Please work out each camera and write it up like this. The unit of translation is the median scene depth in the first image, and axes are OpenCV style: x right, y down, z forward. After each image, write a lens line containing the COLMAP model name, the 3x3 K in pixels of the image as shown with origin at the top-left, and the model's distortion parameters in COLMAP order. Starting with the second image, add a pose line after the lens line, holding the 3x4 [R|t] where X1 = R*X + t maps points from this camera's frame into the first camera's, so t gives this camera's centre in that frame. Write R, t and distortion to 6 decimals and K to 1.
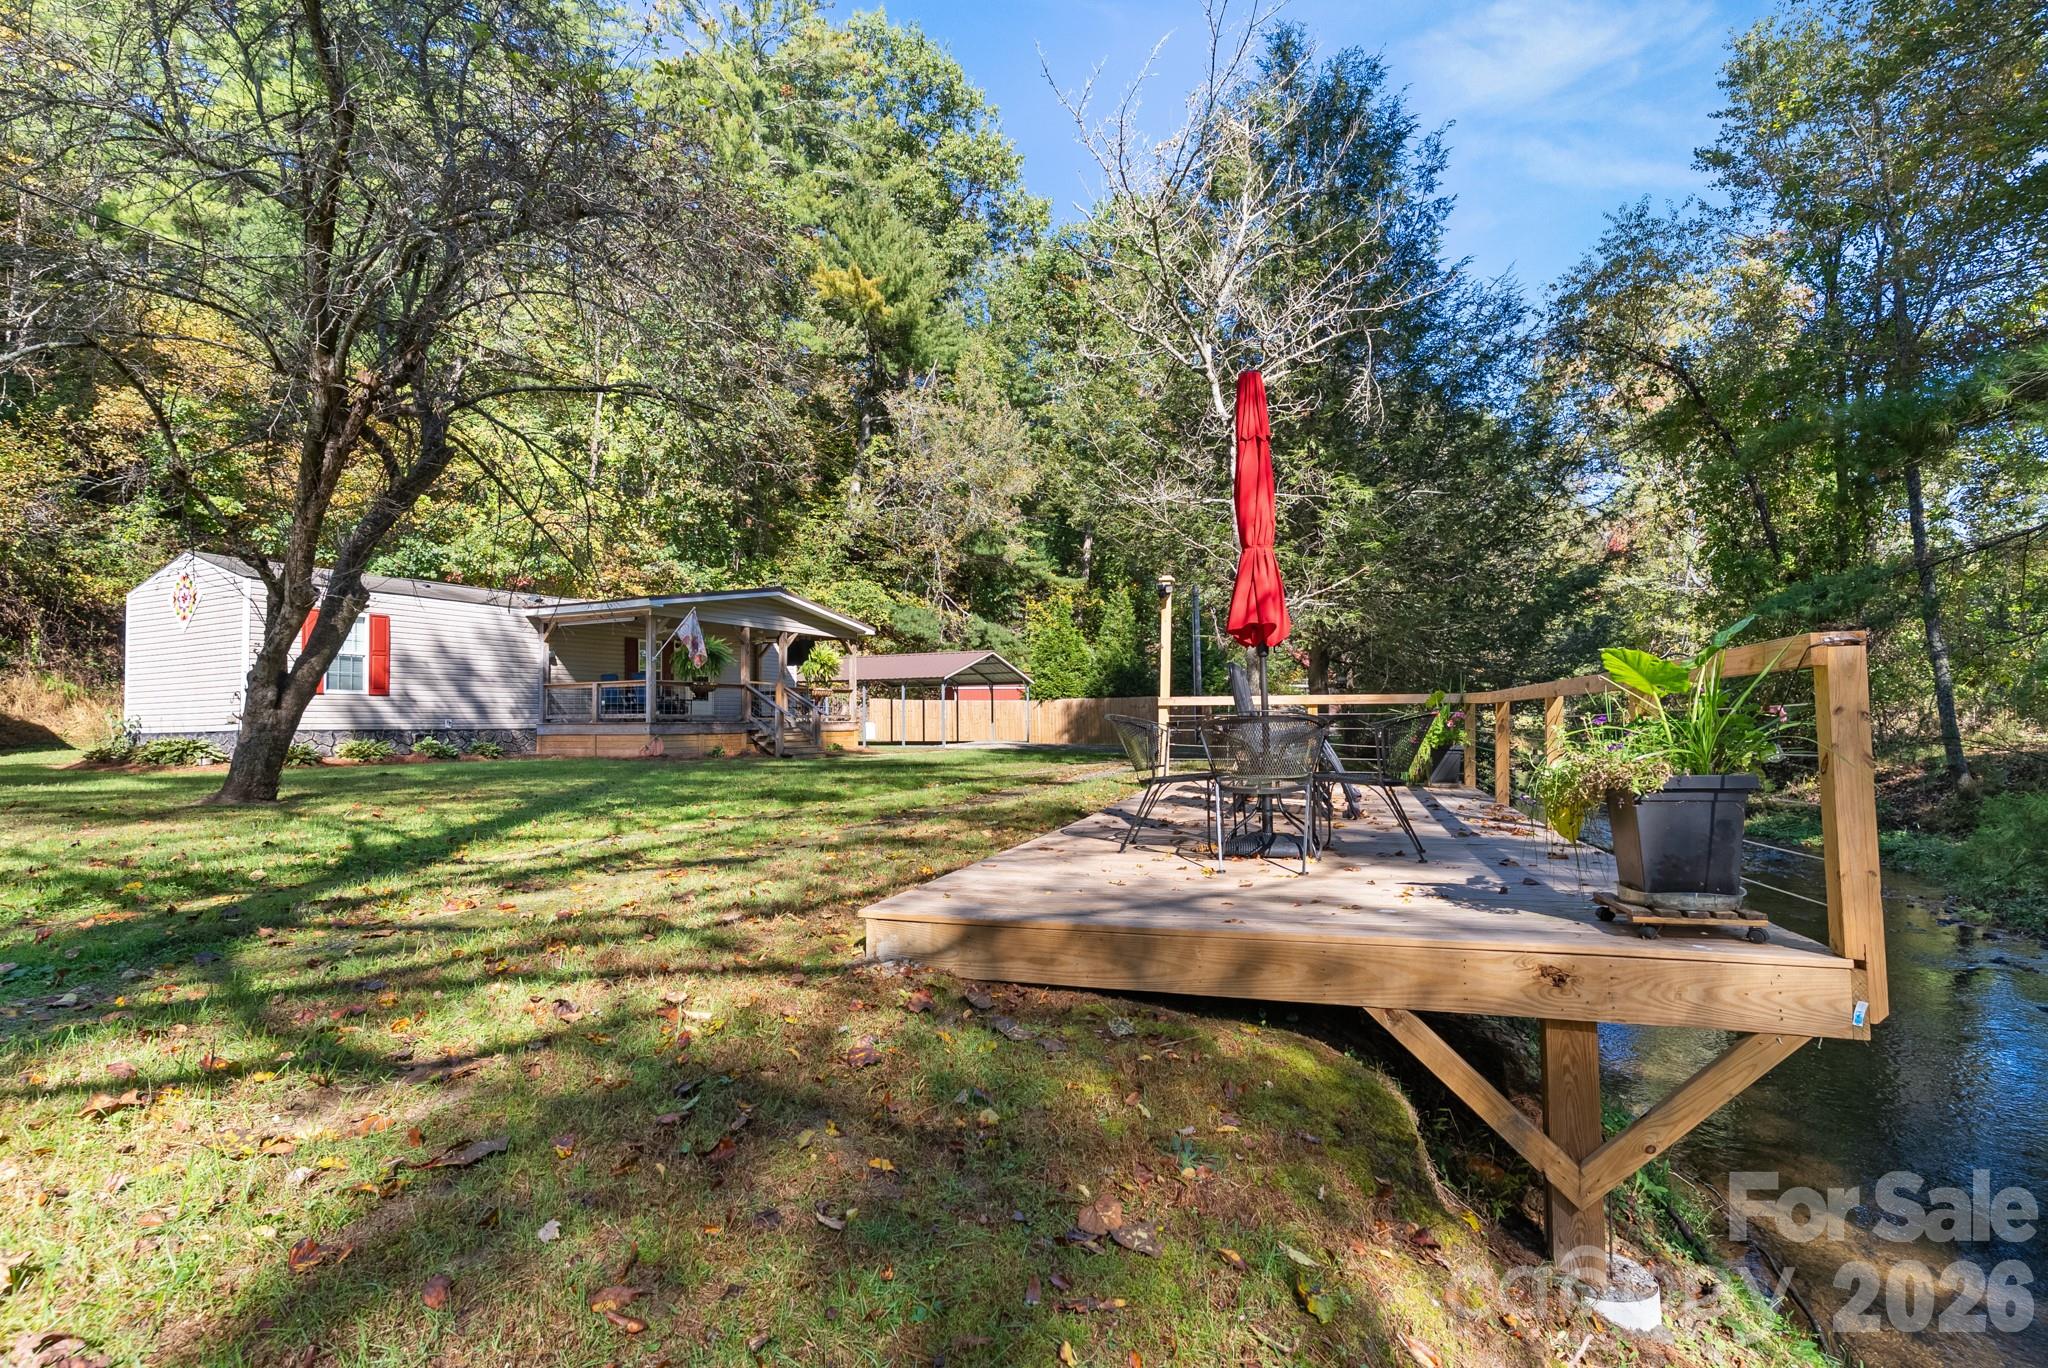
lens RADIAL K [[981.7, 0, 1025.9], [0, 981.7, 686.3], [0, 0, 1]] dist [-0.001199, 0.000331]
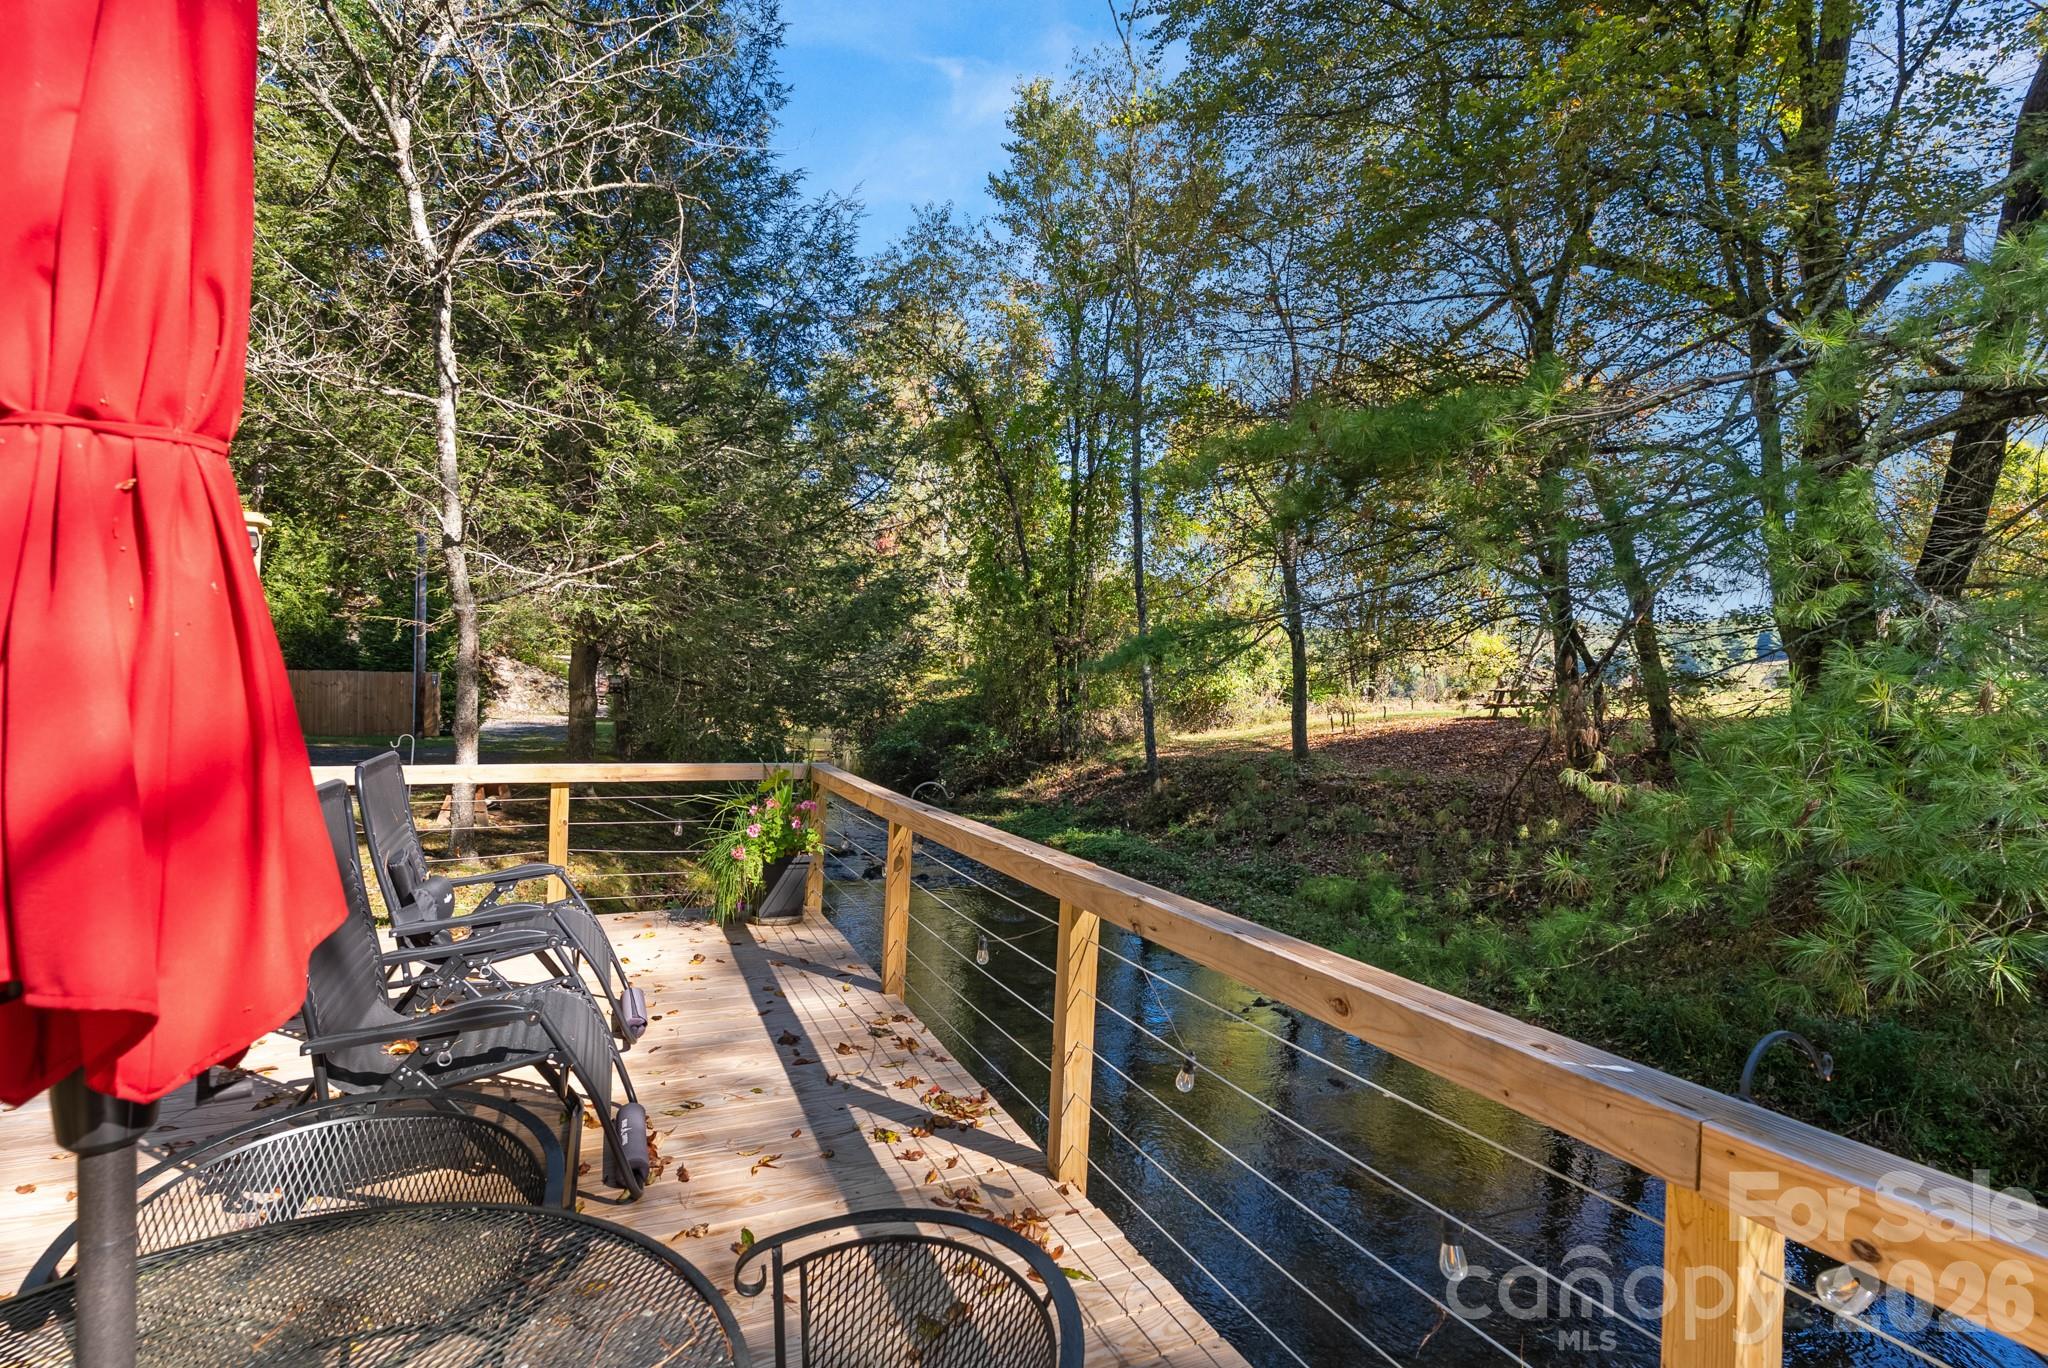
lens RADIAL K [[981.7, 0, 1024.3], [0, 981.7, 683.1], [0, 0, 1]] dist [-0.001199, 0.000331]
pose [[0.759811, 0.031343, 0.649388, 0.078714], [-0.051820, 0.998579, 0.012435, -0.035006], [-0.648076, -0.043099, 0.760356, 0.248998]]
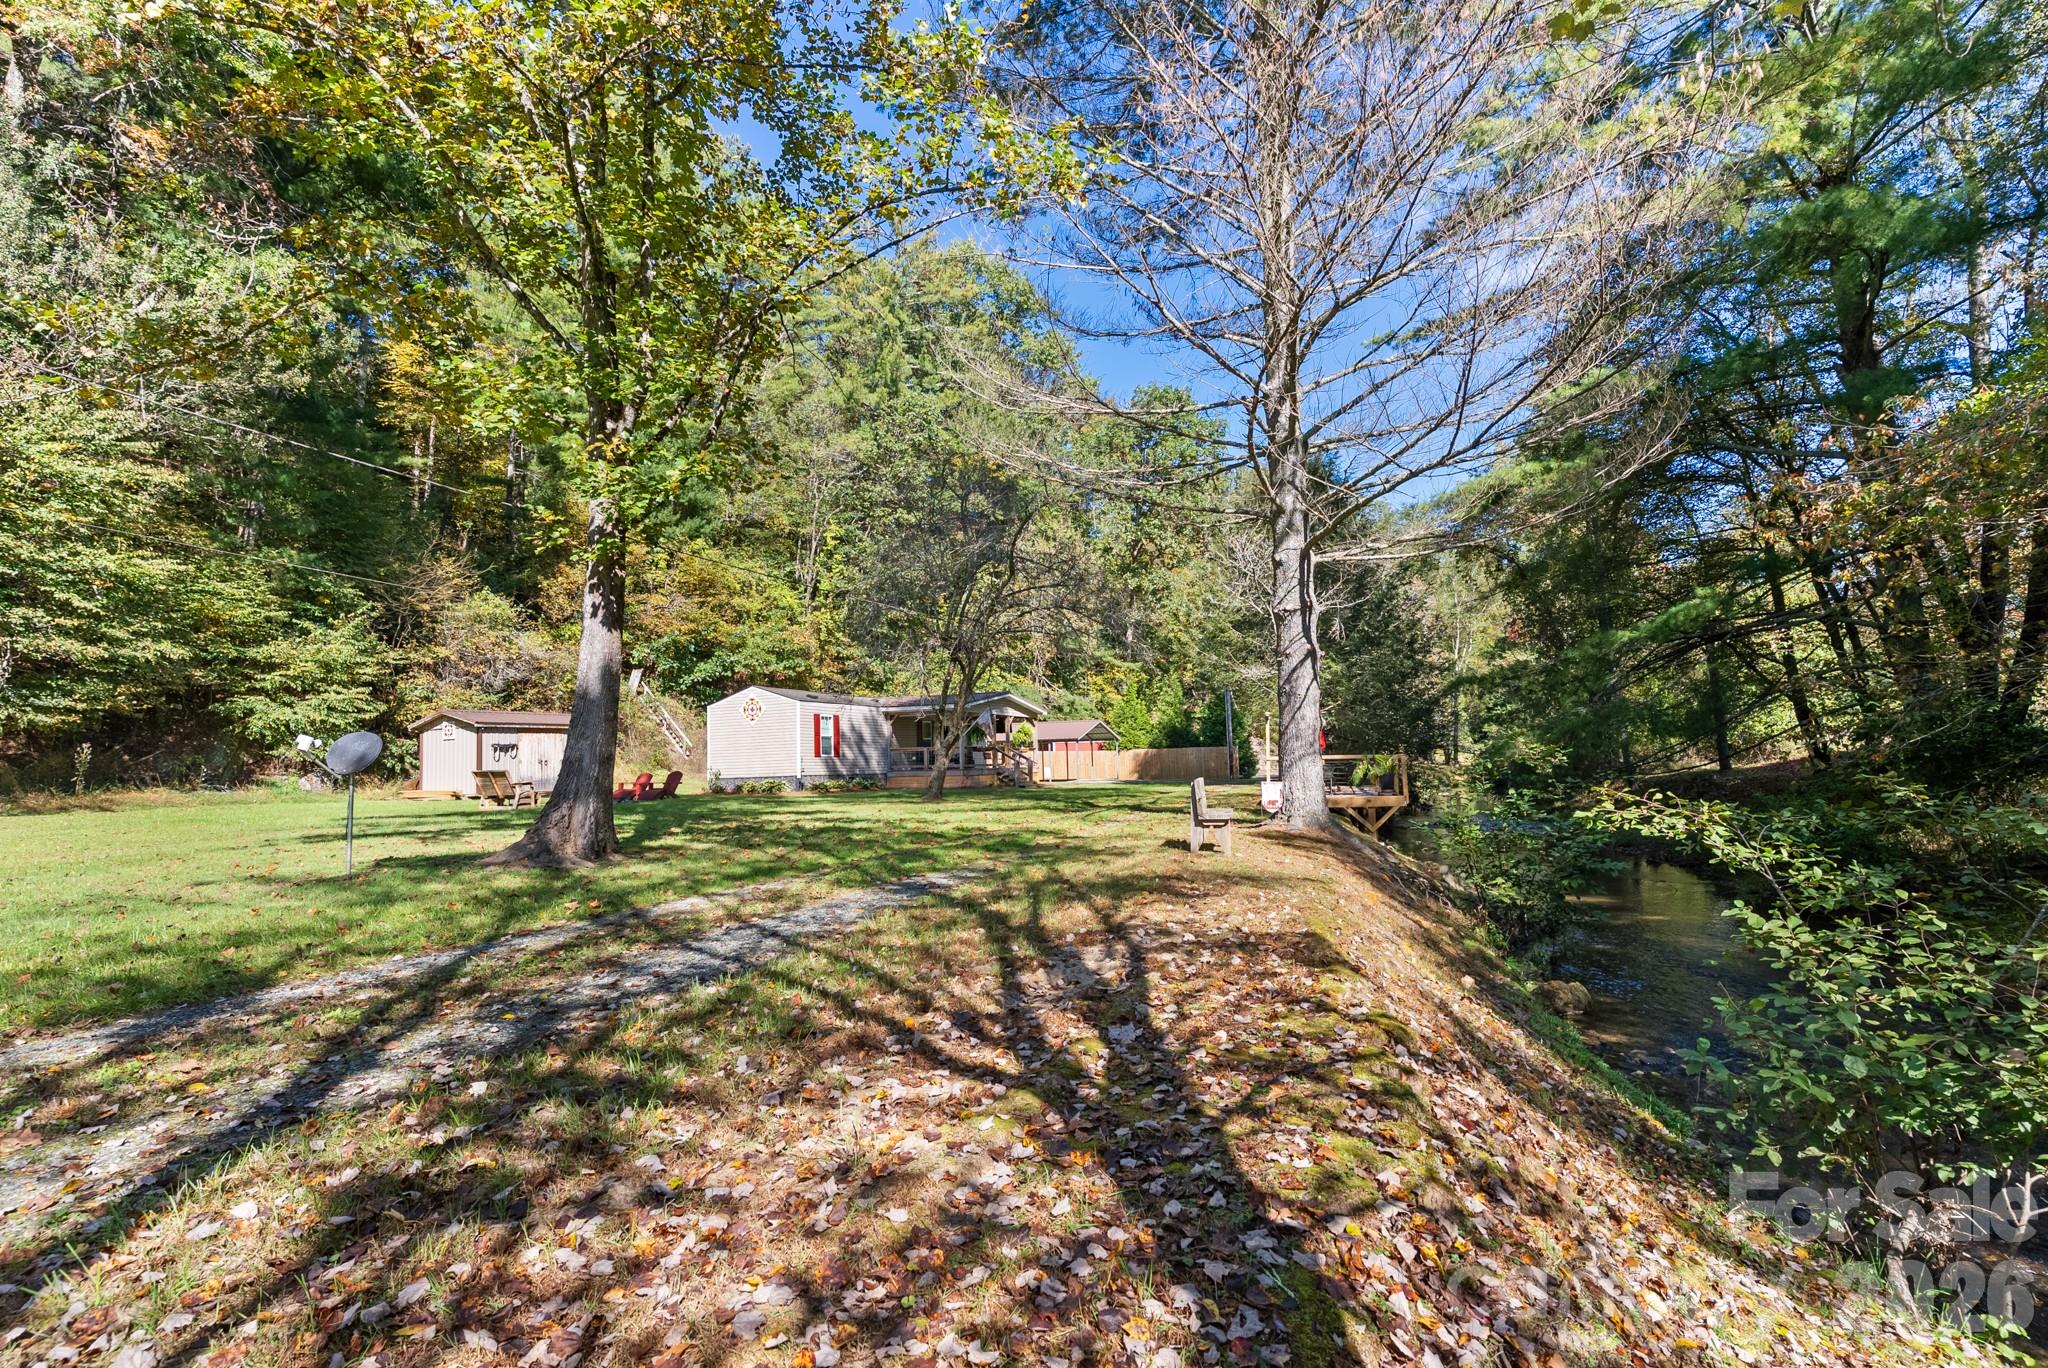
lens RADIAL K [[981.7, 0, 1018.8], [0, 981.7, 685.7], [0, 0, 1]] dist [-0.001199, 0.000331]
pose [[0.999763, -0.009244, 0.019712, -0.315840], [0.010119, 0.998947, -0.044751, -0.035926], [-0.019278, 0.044940, 0.998804, -0.905180]]
